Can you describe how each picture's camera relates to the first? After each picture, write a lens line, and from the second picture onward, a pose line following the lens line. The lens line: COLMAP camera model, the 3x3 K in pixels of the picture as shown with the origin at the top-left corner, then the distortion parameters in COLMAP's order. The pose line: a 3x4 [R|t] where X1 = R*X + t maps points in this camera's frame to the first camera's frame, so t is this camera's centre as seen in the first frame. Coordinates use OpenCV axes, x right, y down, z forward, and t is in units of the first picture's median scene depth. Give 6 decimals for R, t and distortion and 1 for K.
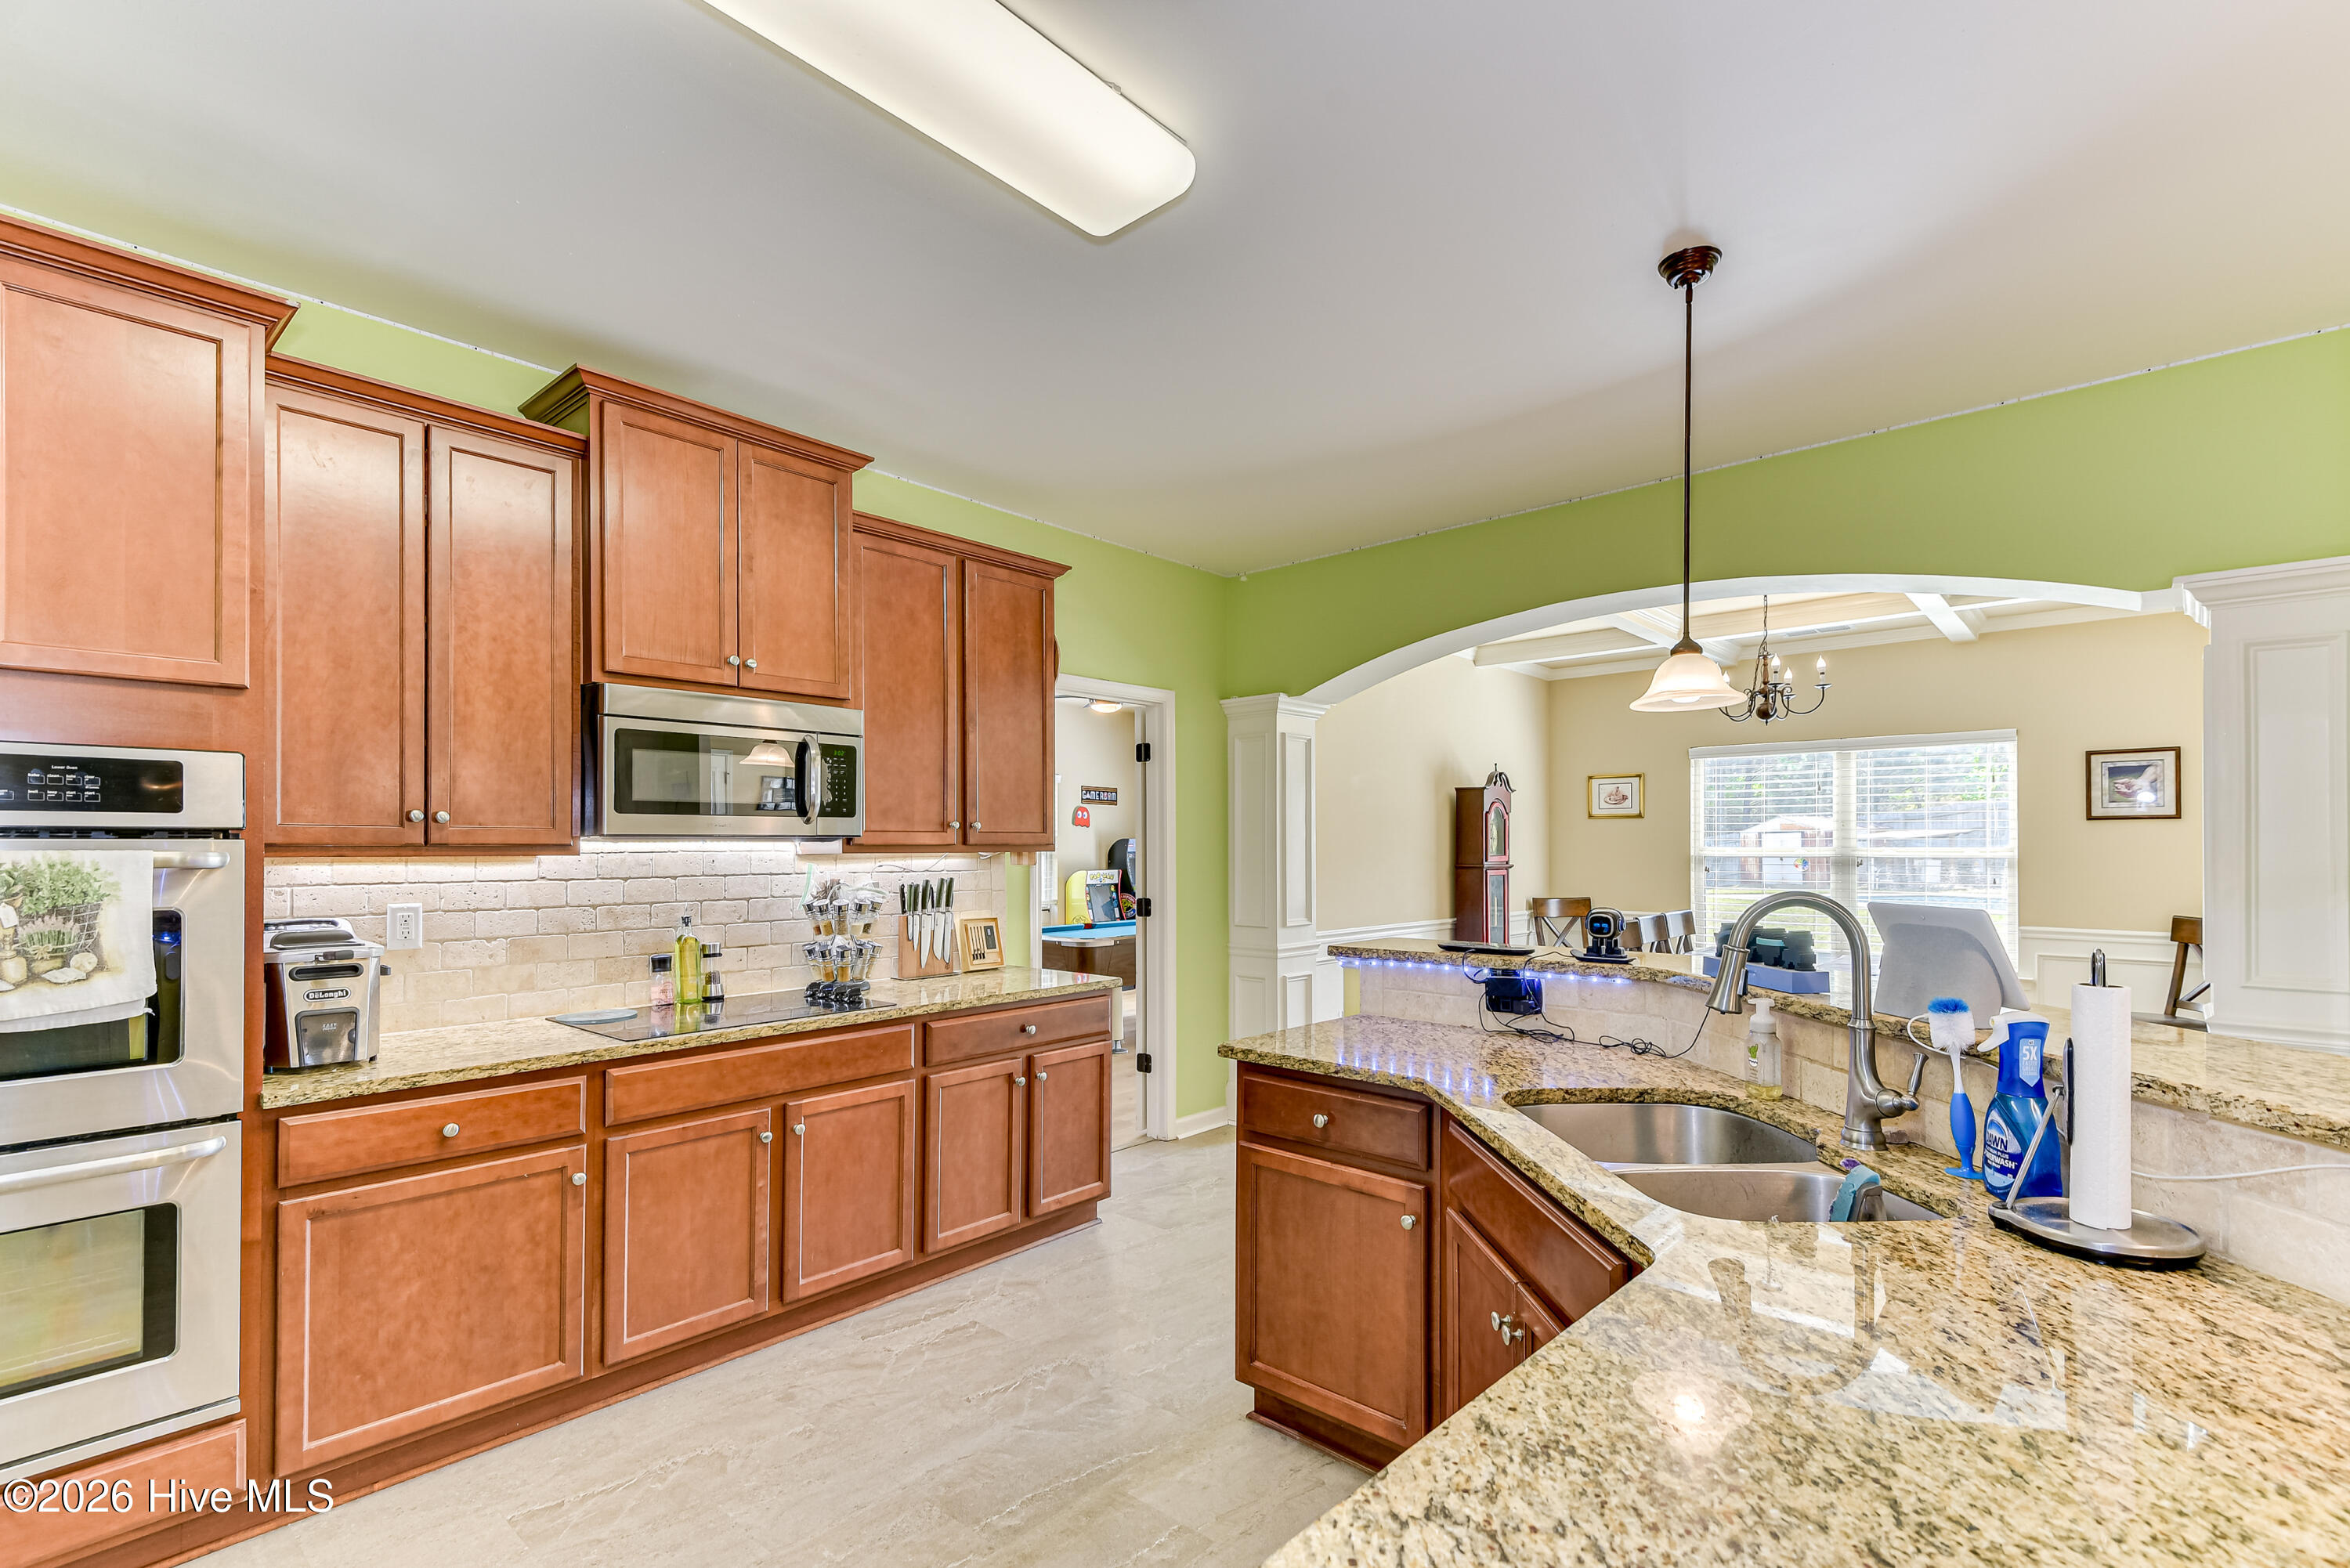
lens RADIAL K [[1052.2, 0, 1160.5], [0, 1052.2, 843.9], [0, 0, 1]] dist [0.021270, -0.009282]
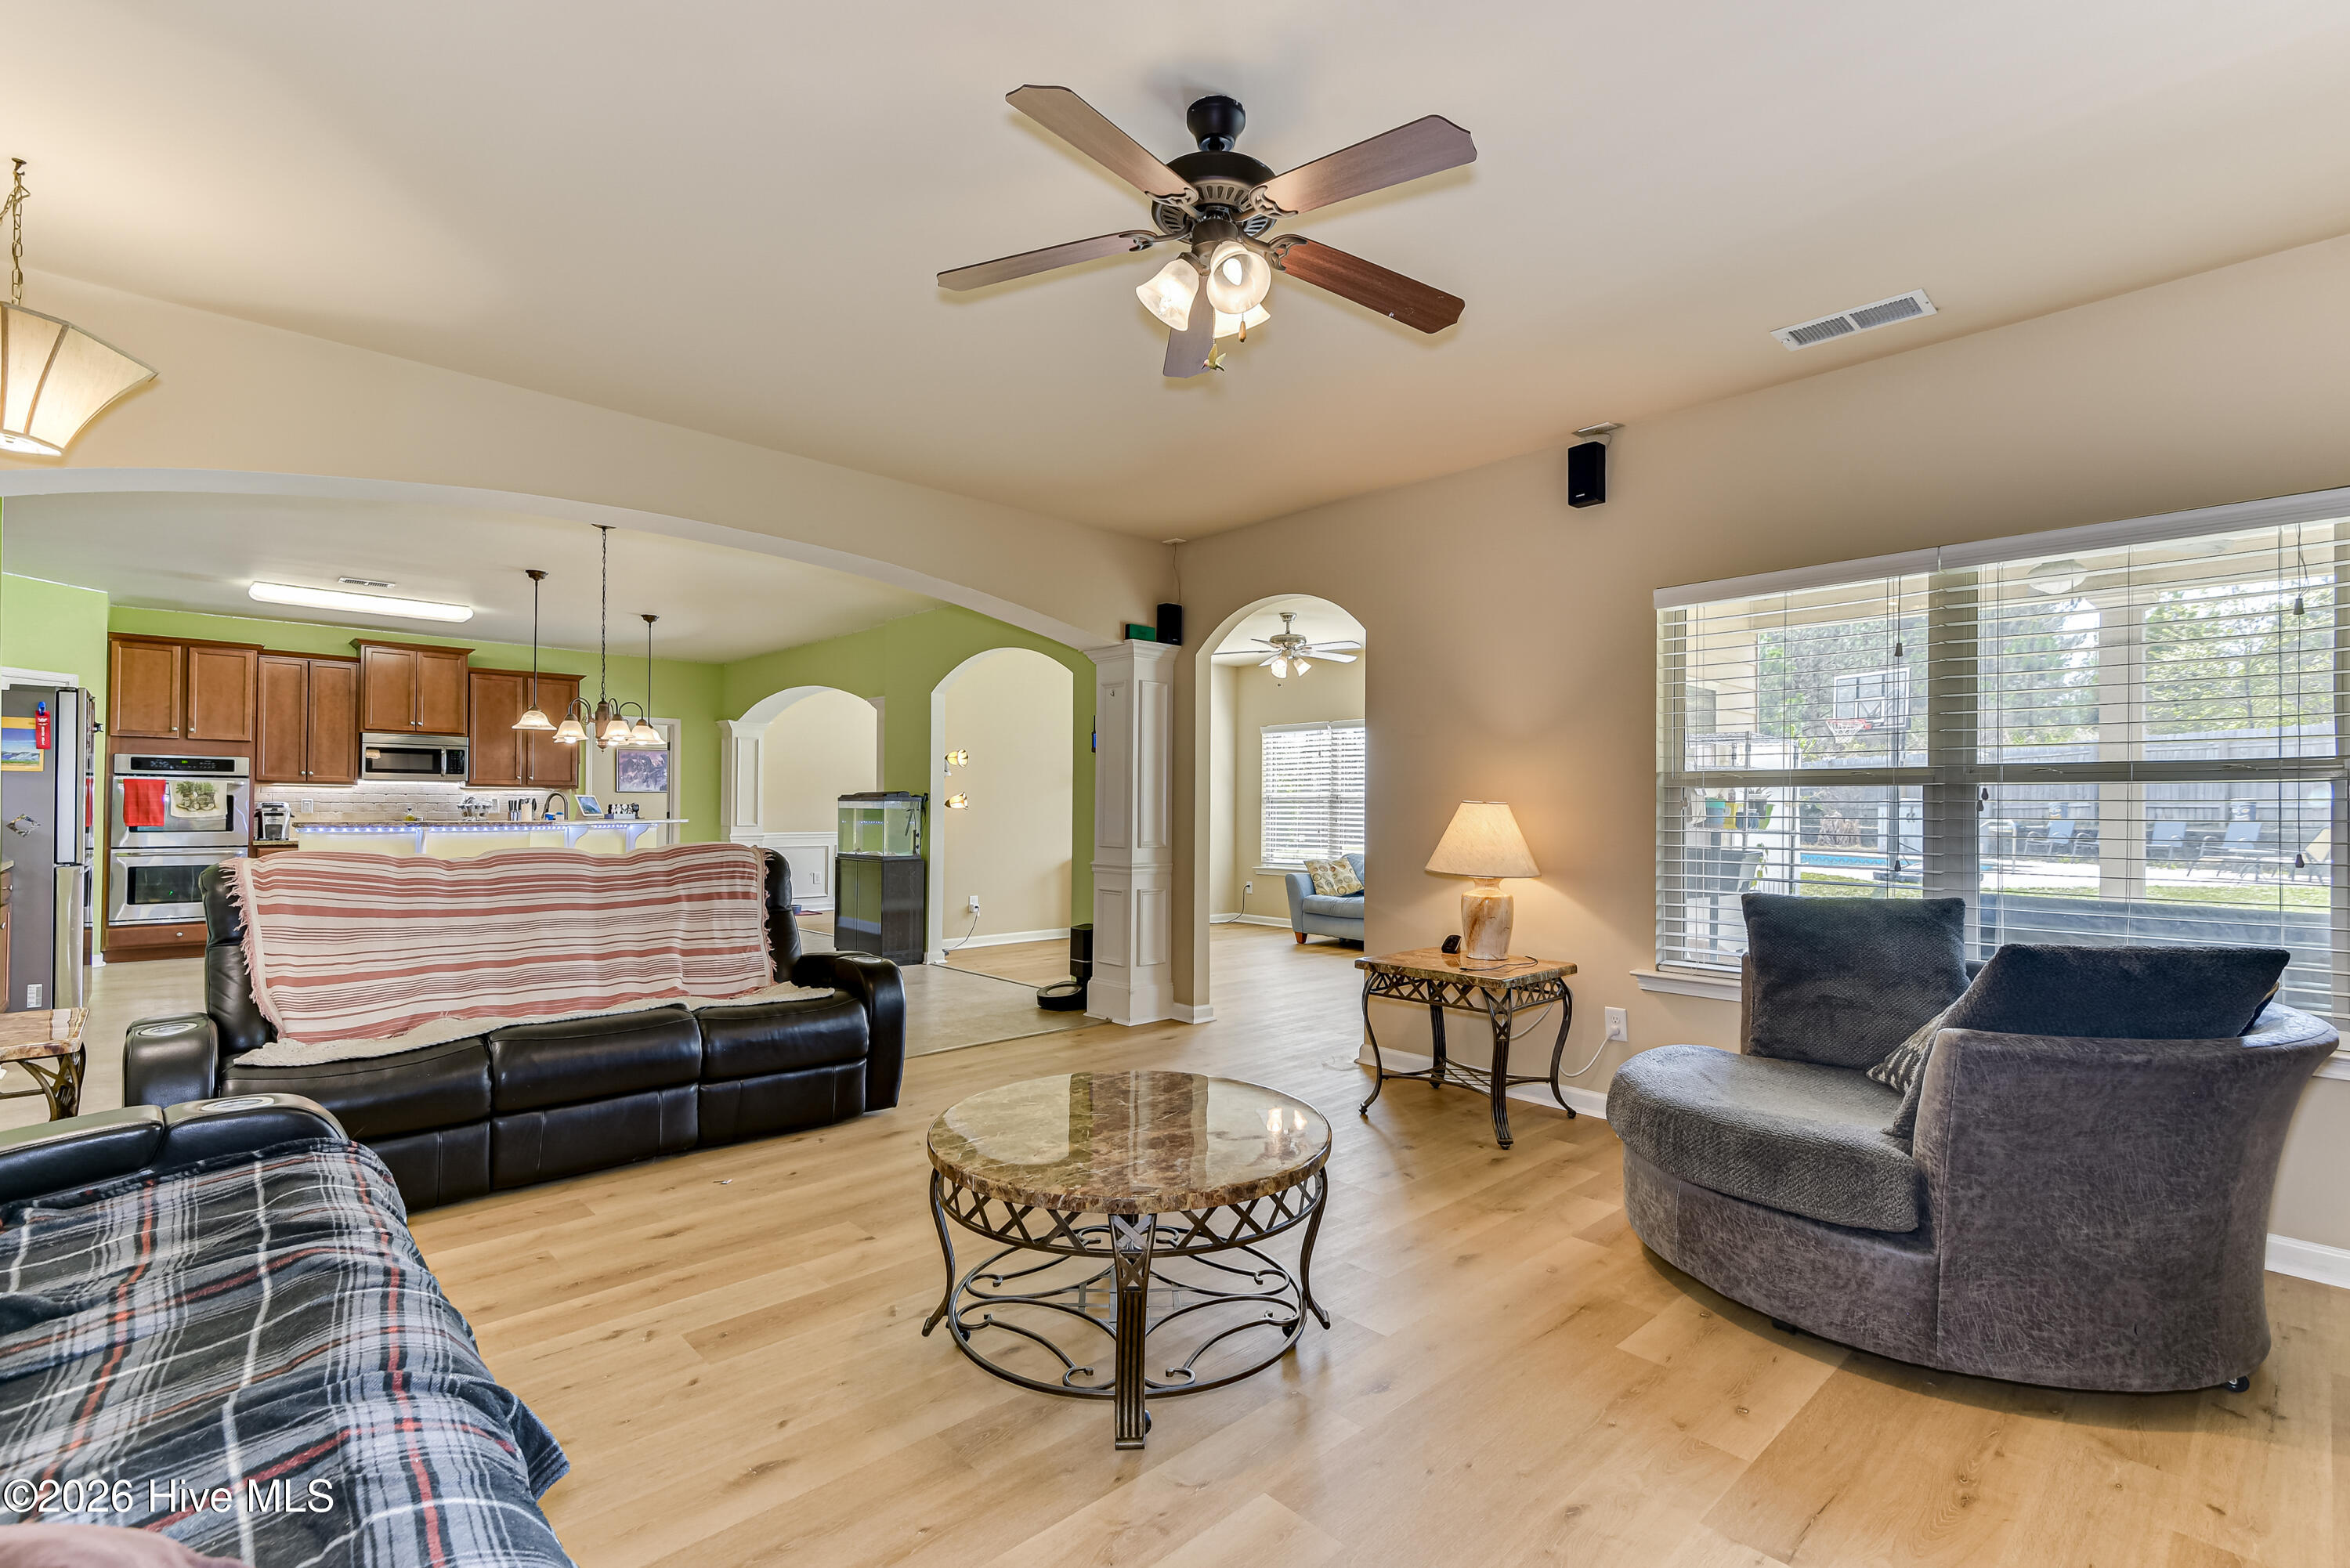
lens RADIAL K [[1052.2, 0, 1176.0], [0, 1052.2, 798.9], [0, 0, 1]] dist [0.021270, -0.009282]
pose [[0.996432, 0.007572, -0.084054, 2.210672], [-0.007998, 0.999957, -0.004730, 0.047882], [0.084015, 0.005385, 0.996450, -2.023402]]
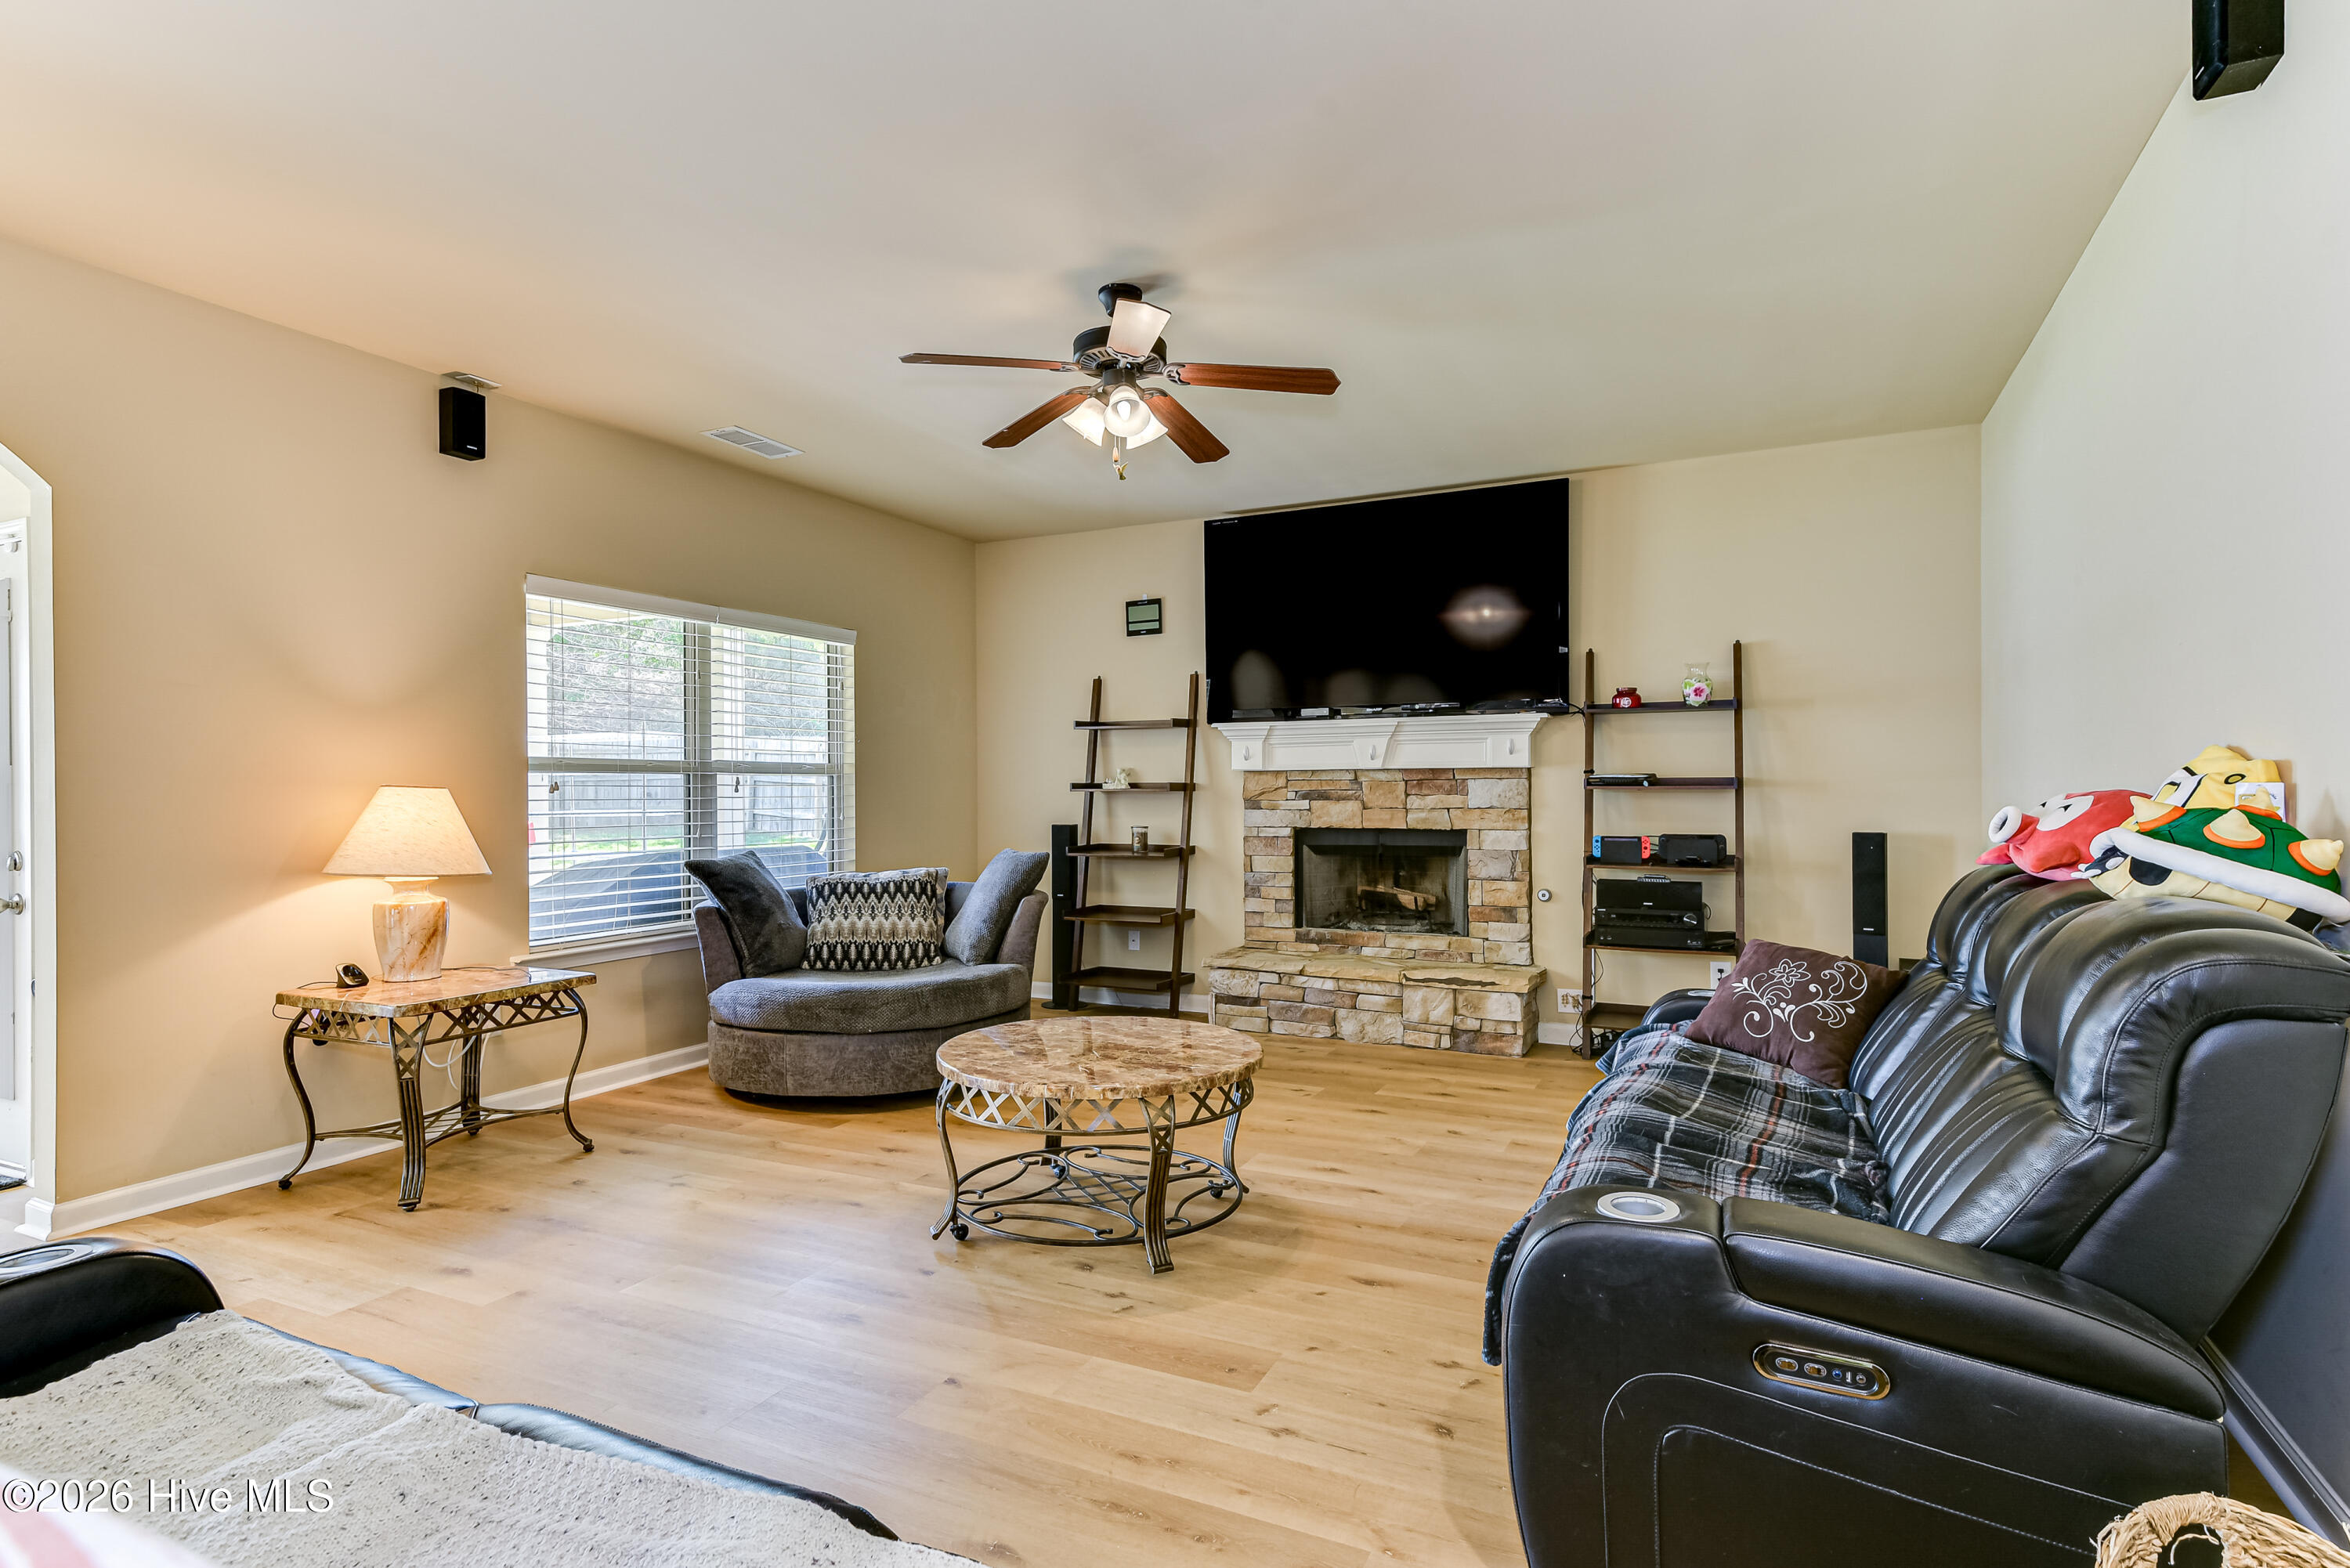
lens RADIAL K [[1190.2, 0, 1123.4], [0, 1190.2, 783.5], [0, 0, 1]] dist [0.052744, -0.003136]
pose [[-0.242984, 0.009021, 0.969988, 0.938913], [0.001335, 0.999959, -0.008965, 0.050755], [-0.970029, -0.000884, -0.242986, -0.915215]]
